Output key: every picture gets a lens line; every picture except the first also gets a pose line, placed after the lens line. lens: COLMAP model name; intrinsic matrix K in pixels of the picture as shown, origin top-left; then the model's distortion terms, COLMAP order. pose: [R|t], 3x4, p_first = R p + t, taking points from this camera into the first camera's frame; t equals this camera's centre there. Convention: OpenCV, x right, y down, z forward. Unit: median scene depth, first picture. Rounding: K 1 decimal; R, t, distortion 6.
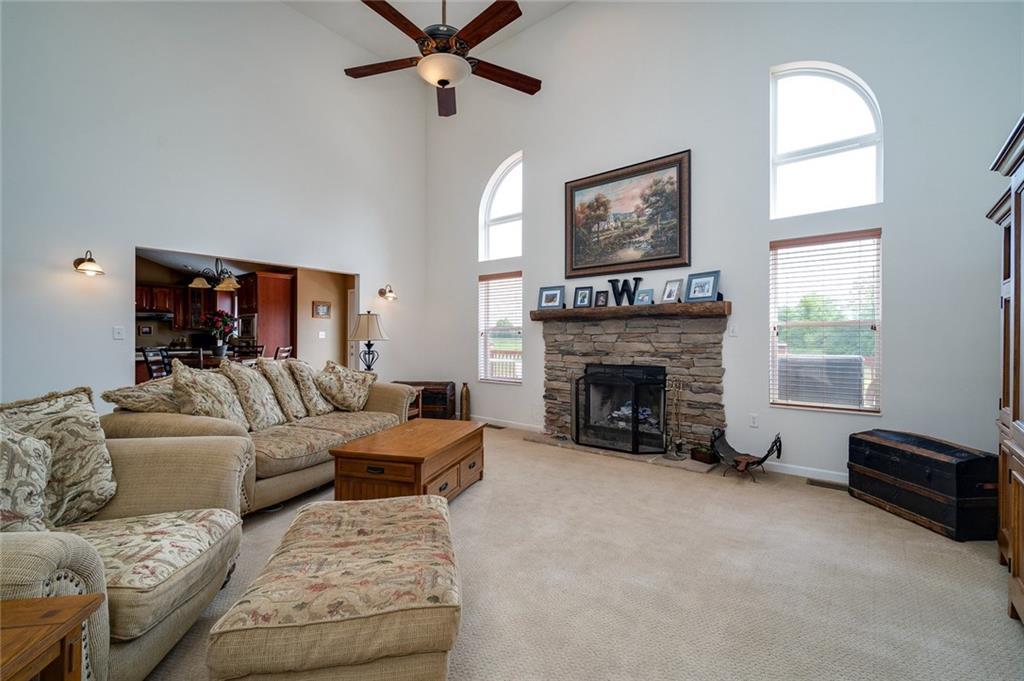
lens RADIAL K [[443.2, 0, 511.1], [0, 443.2, 337.7], [0, 0, 1]] dist [-0.000613, 0.000471]
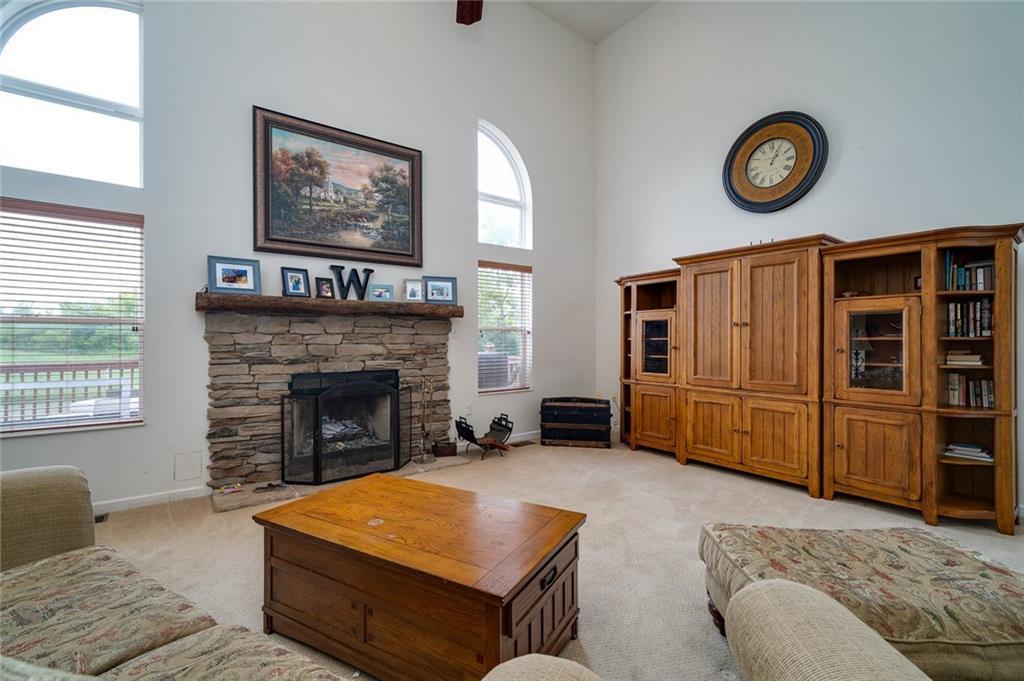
lens RADIAL K [[443.2, 0, 510.9], [0, 443.2, 339.0], [0, 0, 1]] dist [-0.000613, 0.000471]
pose [[0.234606, -0.001797, 0.972089, -0.485776], [-0.001074, 0.999997, 0.002108, -0.001528], [-0.972090, -0.001538, 0.234604, 0.523632]]
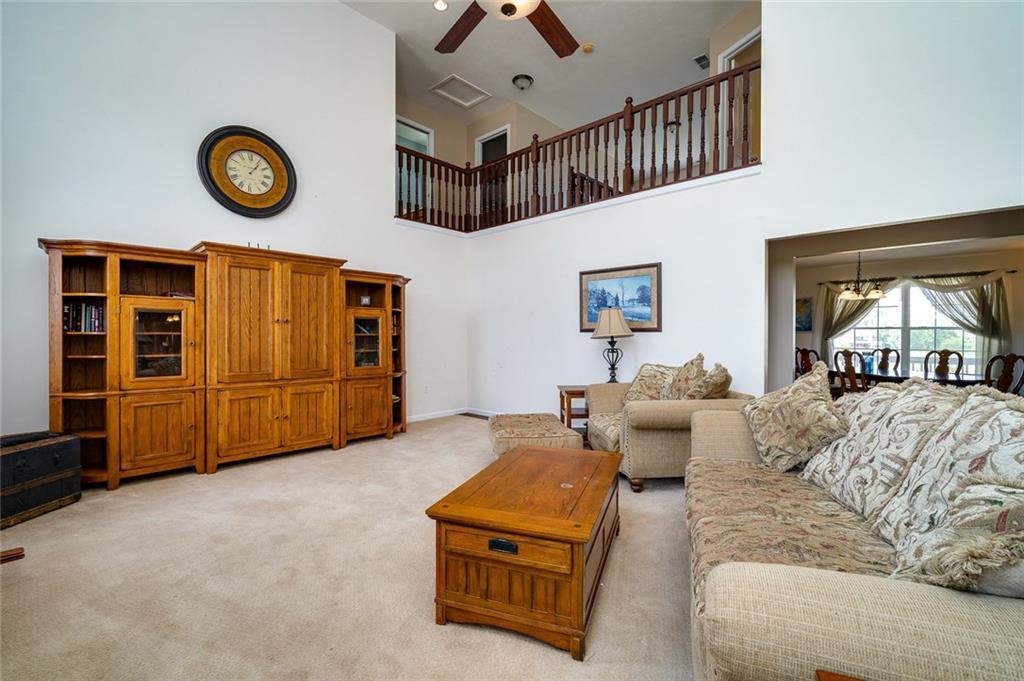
lens RADIAL K [[443.2, 0, 512.5], [0, 443.2, 339.0], [0, 0, 1]] dist [-0.000613, 0.000471]
pose [[-0.997526, -0.005829, 0.070063, -0.135617], [-0.005481, 0.999972, 0.005159, 0.002124], [-0.070091, 0.004762, -0.997529, 1.157160]]
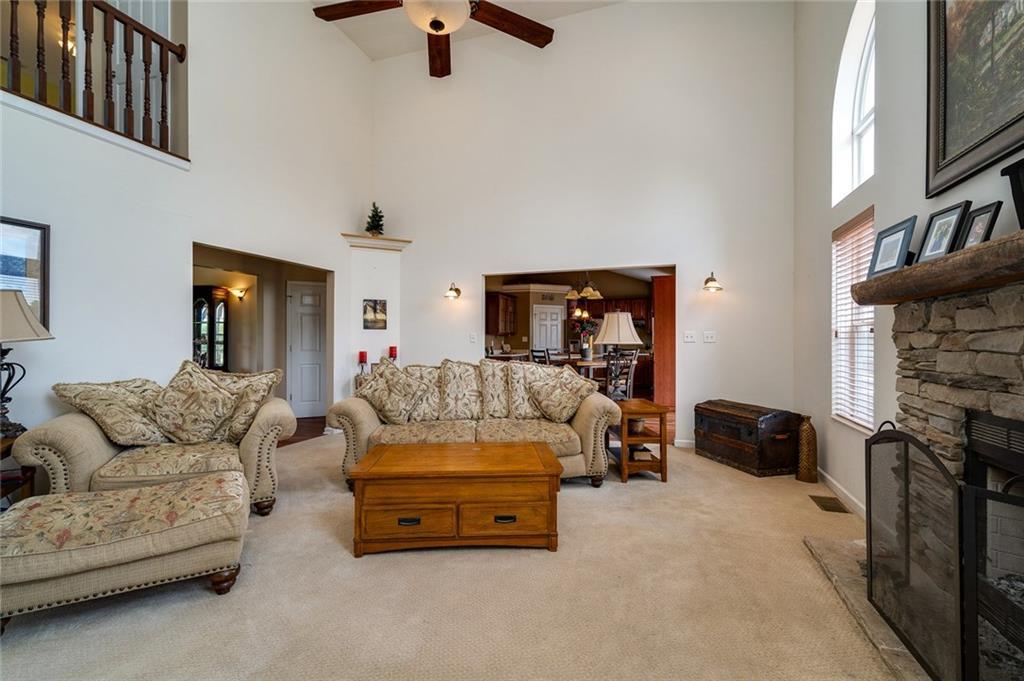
lens RADIAL K [[443.2, 0, 507.5], [0, 443.2, 340.3], [0, 0, 1]] dist [-0.000613, 0.000471]
pose [[0.343491, -0.002072, -0.939154, 0.421268], [0.000647, 0.999998, -0.001970, 0.000870], [0.939156, 0.000069, 0.343491, 0.545884]]
